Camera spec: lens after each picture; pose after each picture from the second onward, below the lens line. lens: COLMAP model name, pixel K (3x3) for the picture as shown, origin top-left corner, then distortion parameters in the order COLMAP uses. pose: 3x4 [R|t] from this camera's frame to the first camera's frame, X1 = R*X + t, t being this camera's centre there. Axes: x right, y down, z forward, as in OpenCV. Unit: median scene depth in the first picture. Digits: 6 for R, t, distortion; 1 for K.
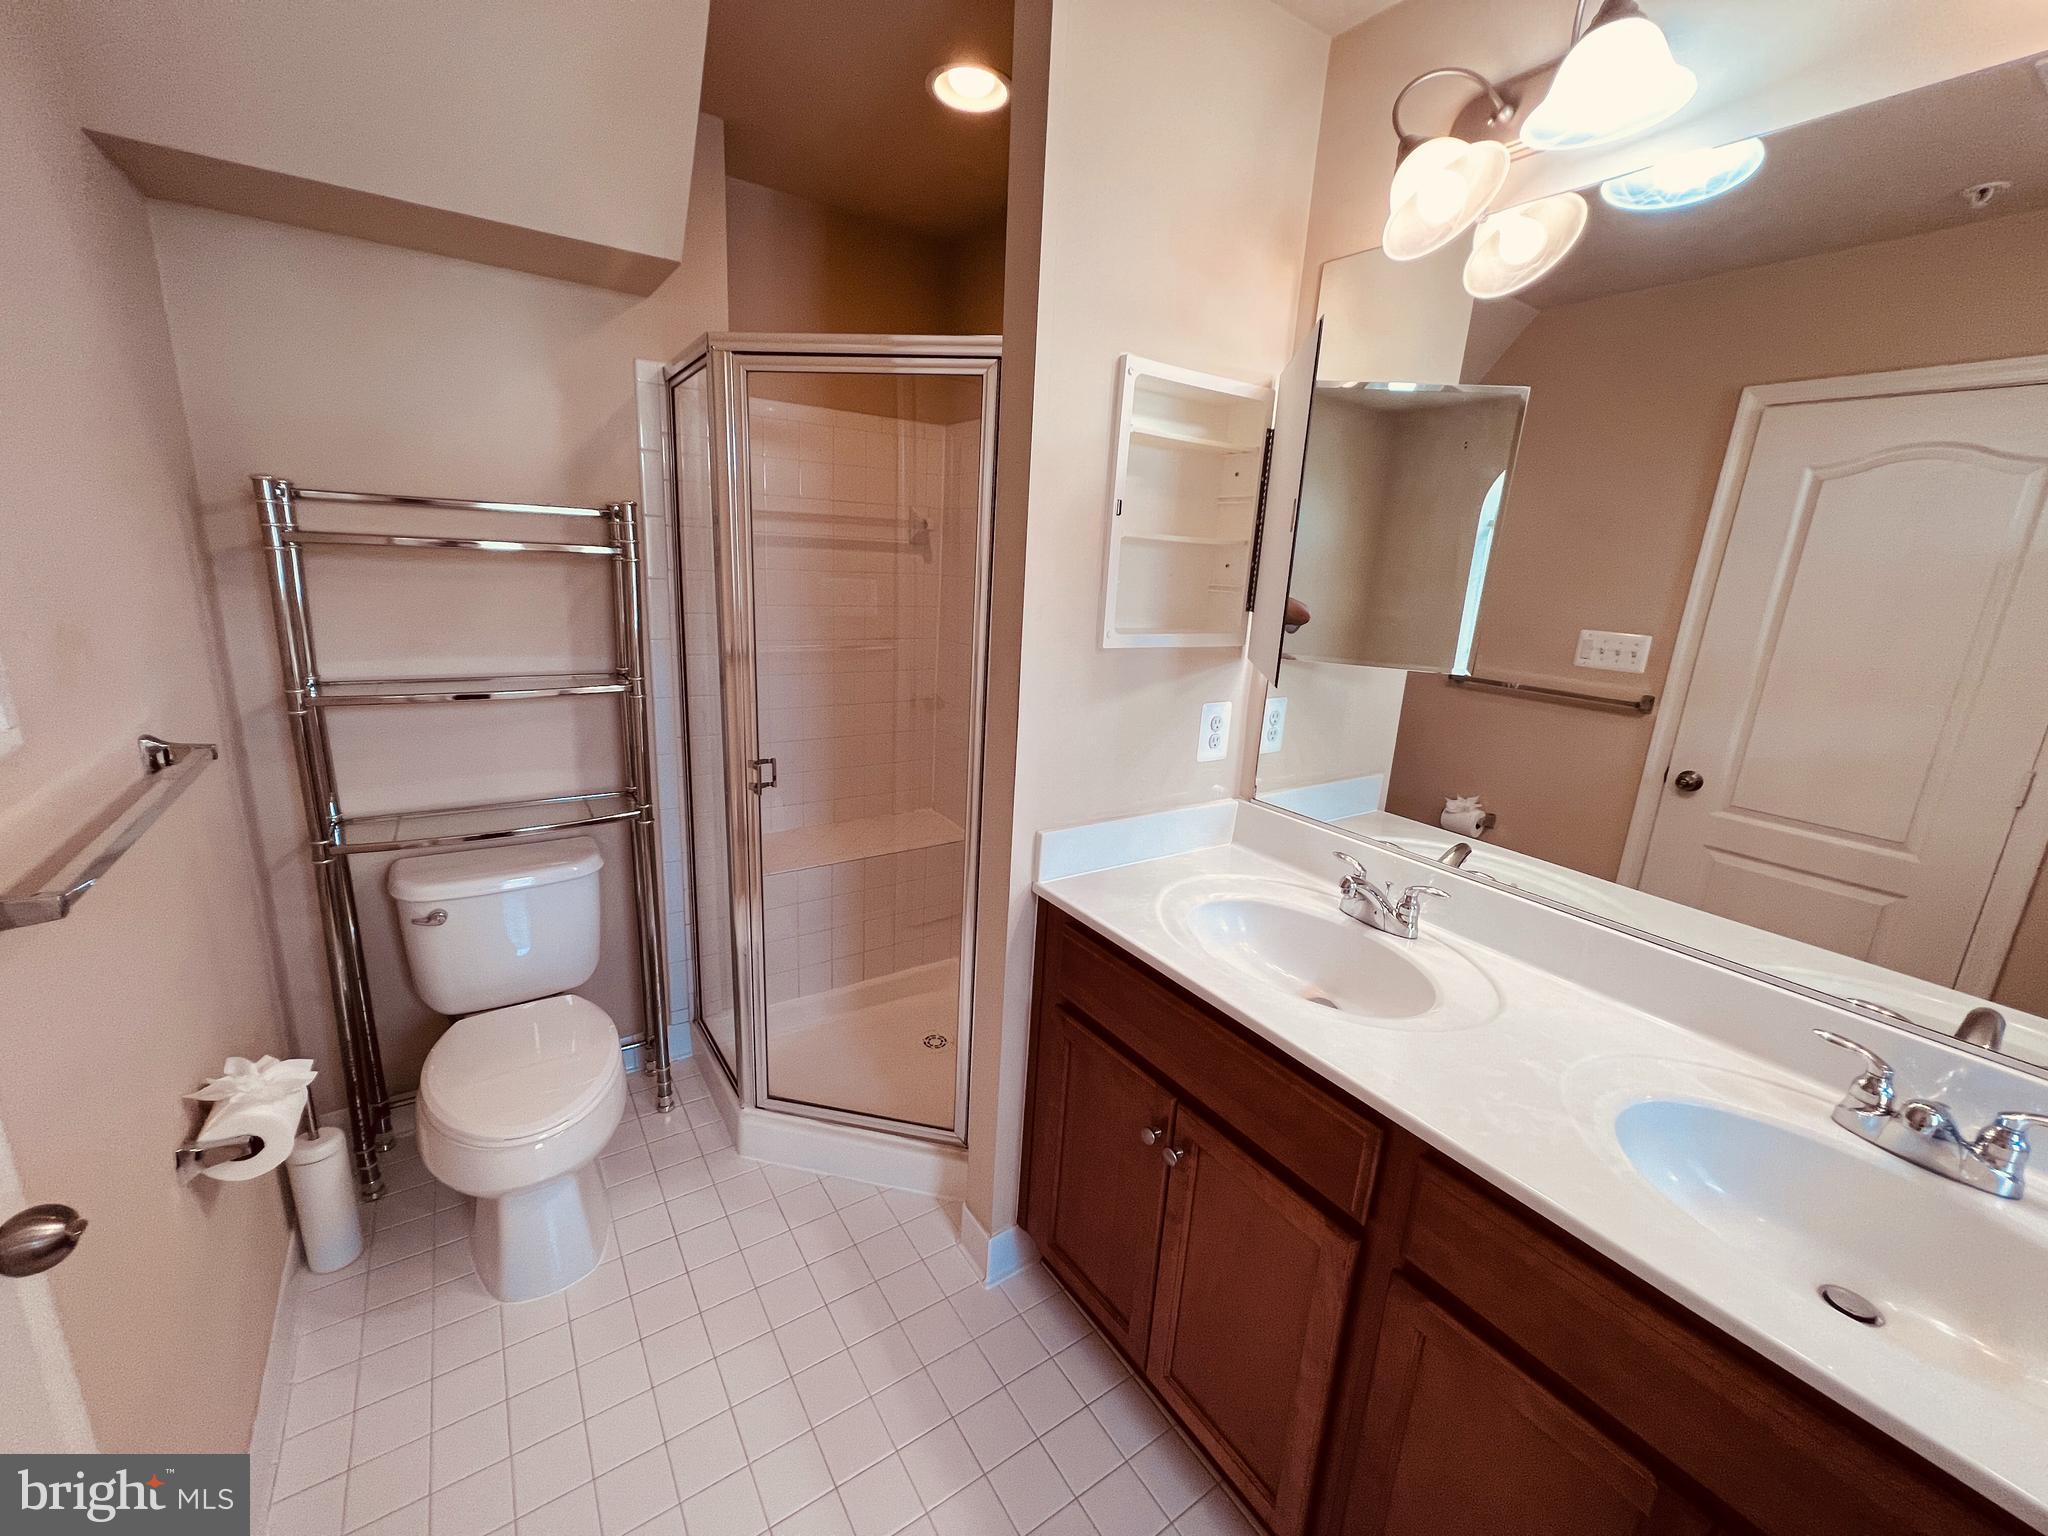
lens RADIAL K [[818.5, 0, 1024.3], [0, 818.5, 770.4], [0, 0, 1]] dist [-0.004375, 0.001452]
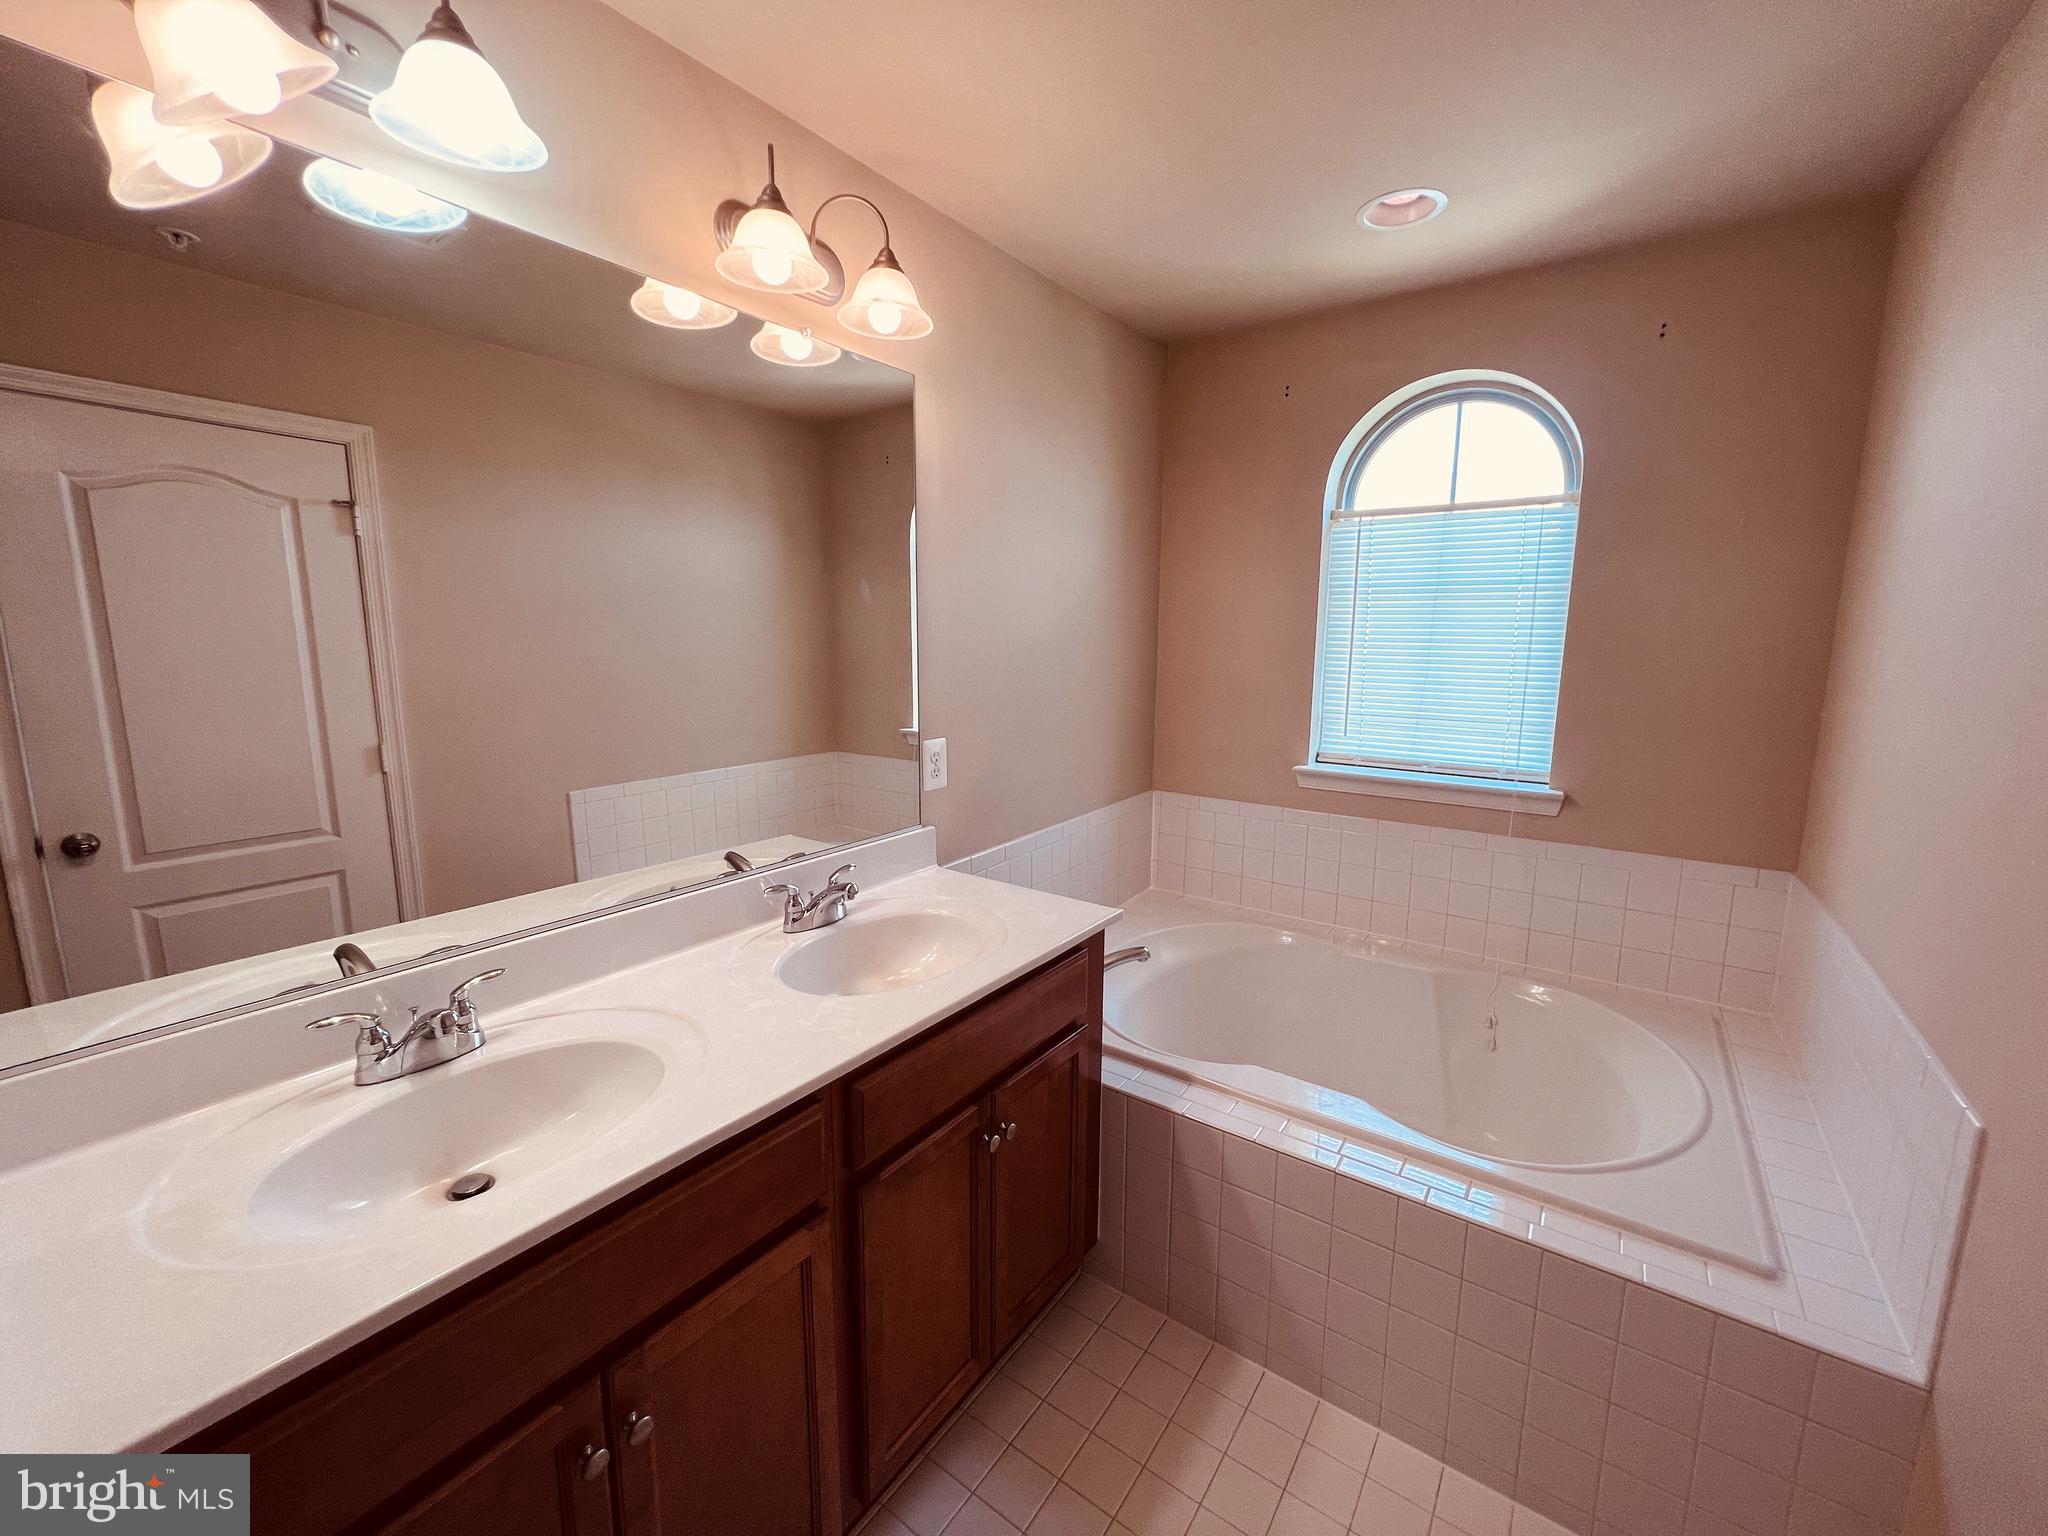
lens RADIAL K [[818.5, 0, 1033.4], [0, 818.5, 758.7], [0, 0, 1]] dist [-0.004375, 0.001452]
pose [[-0.344465, -0.197992, 0.917684, -0.334170], [0.200756, 0.939361, 0.278025, -0.146205], [-0.917083, 0.280000, -0.283829, 0.488026]]
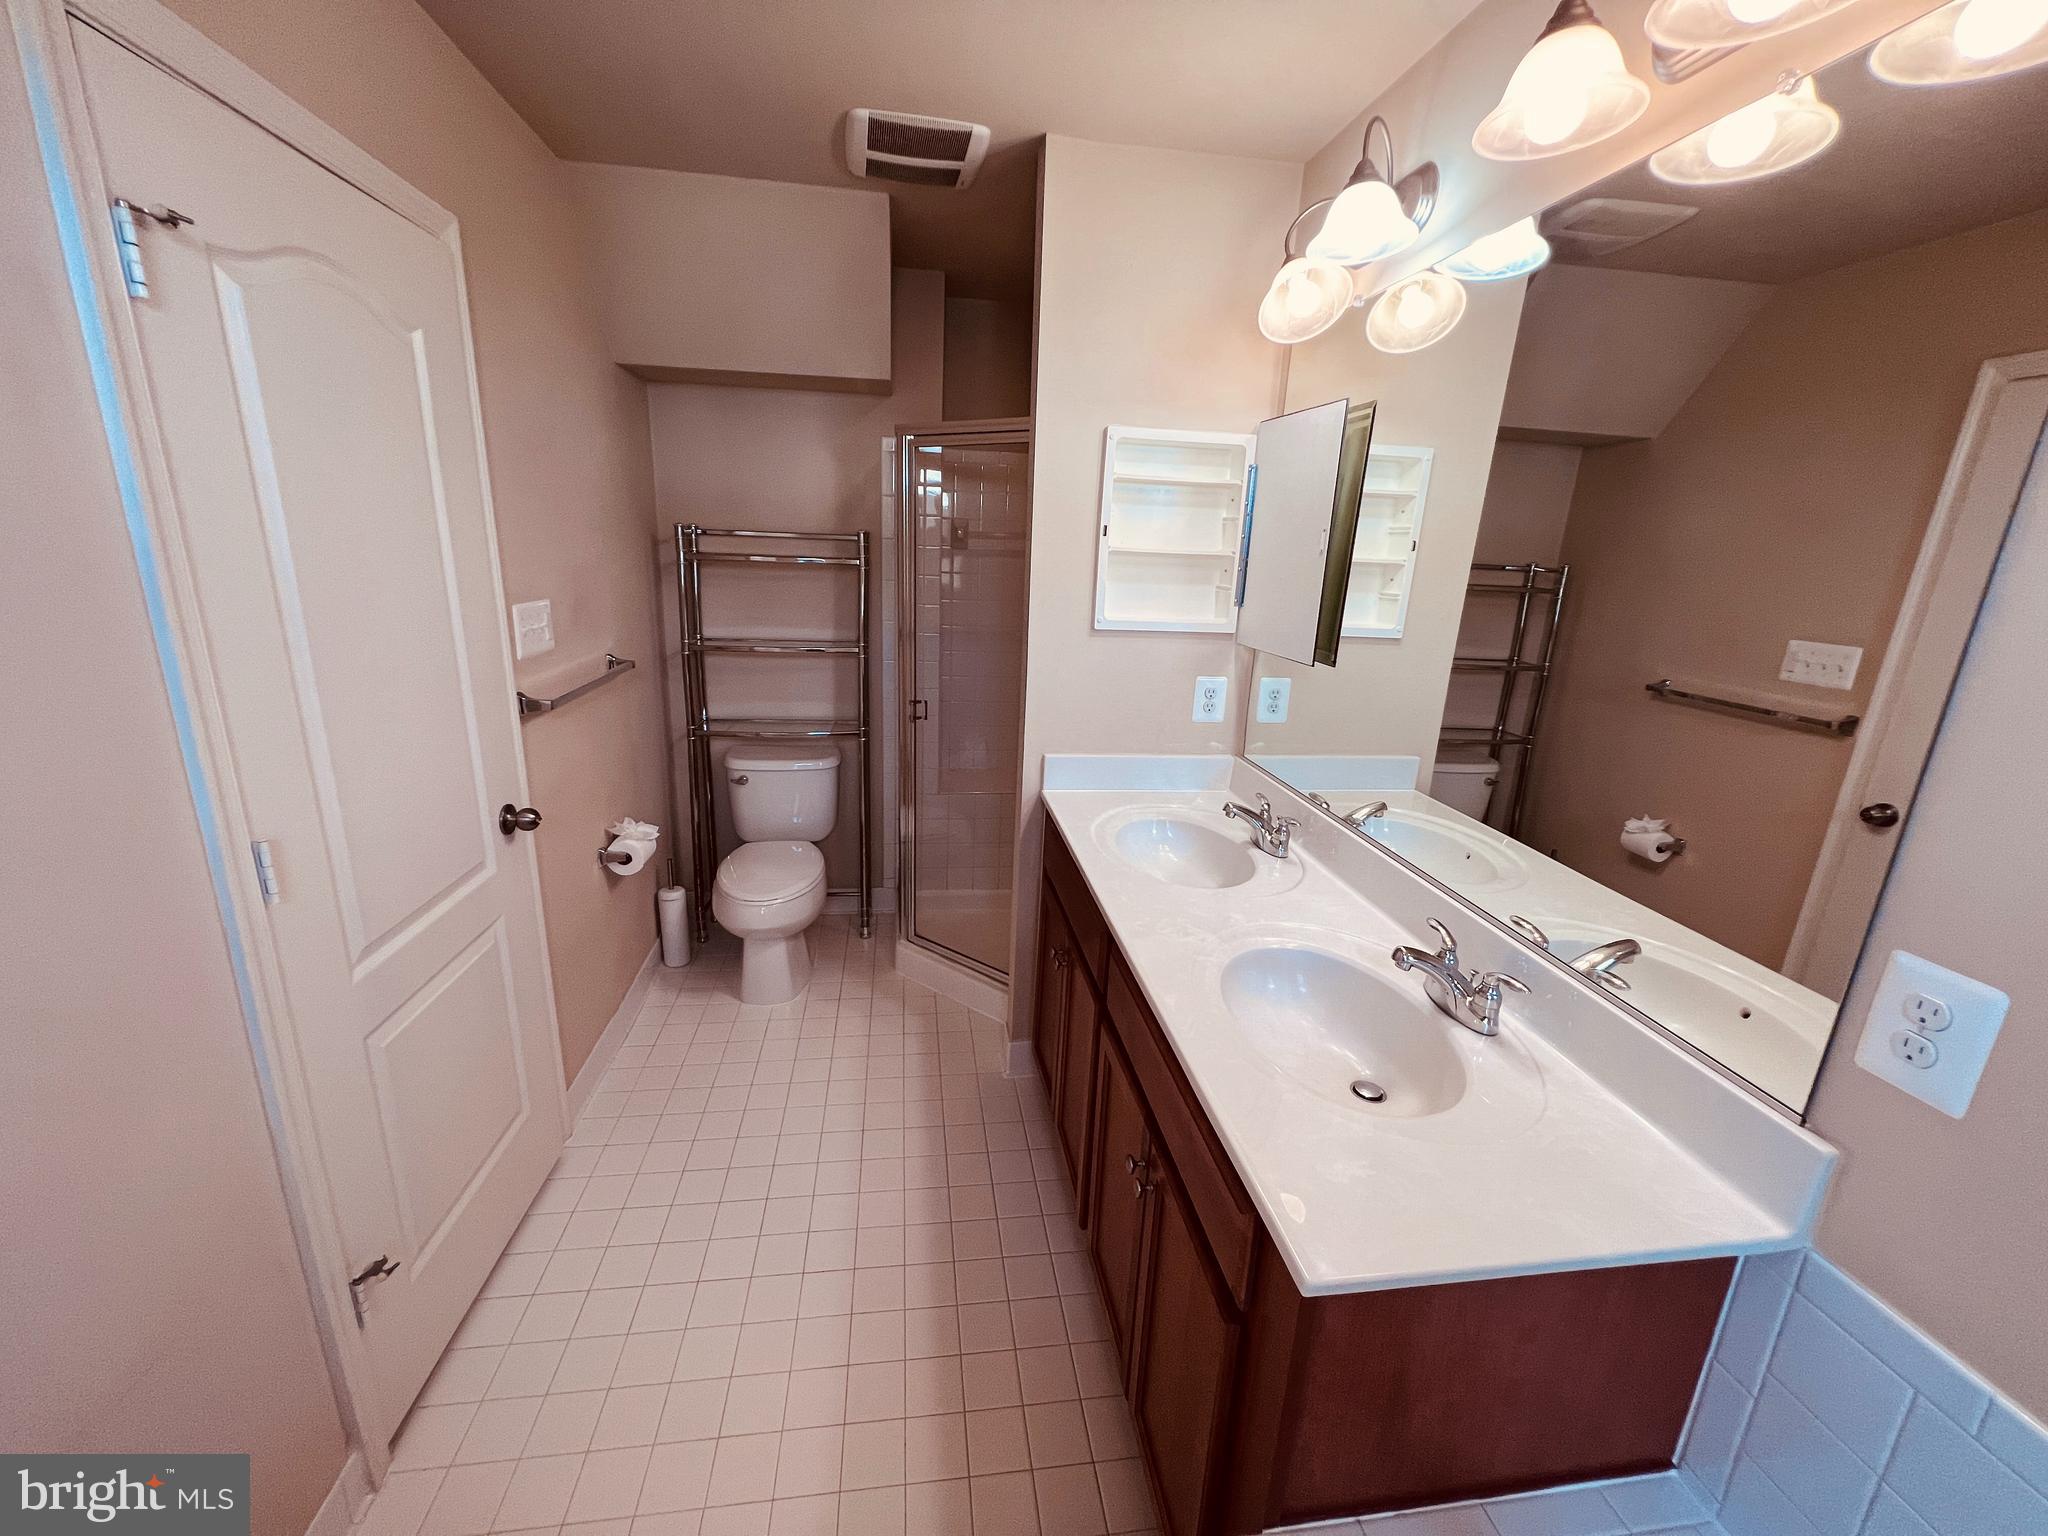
lens RADIAL K [[818.5, 0, 1023.9], [0, 818.5, 775.3], [0, 0, 1]] dist [-0.004375, 0.001452]
pose [[0.897147, 0.103509, -0.429433, 0.516603], [-0.104856, 0.994274, 0.020598, 0.072584], [0.429106, 0.026549, 0.902864, -0.272909]]
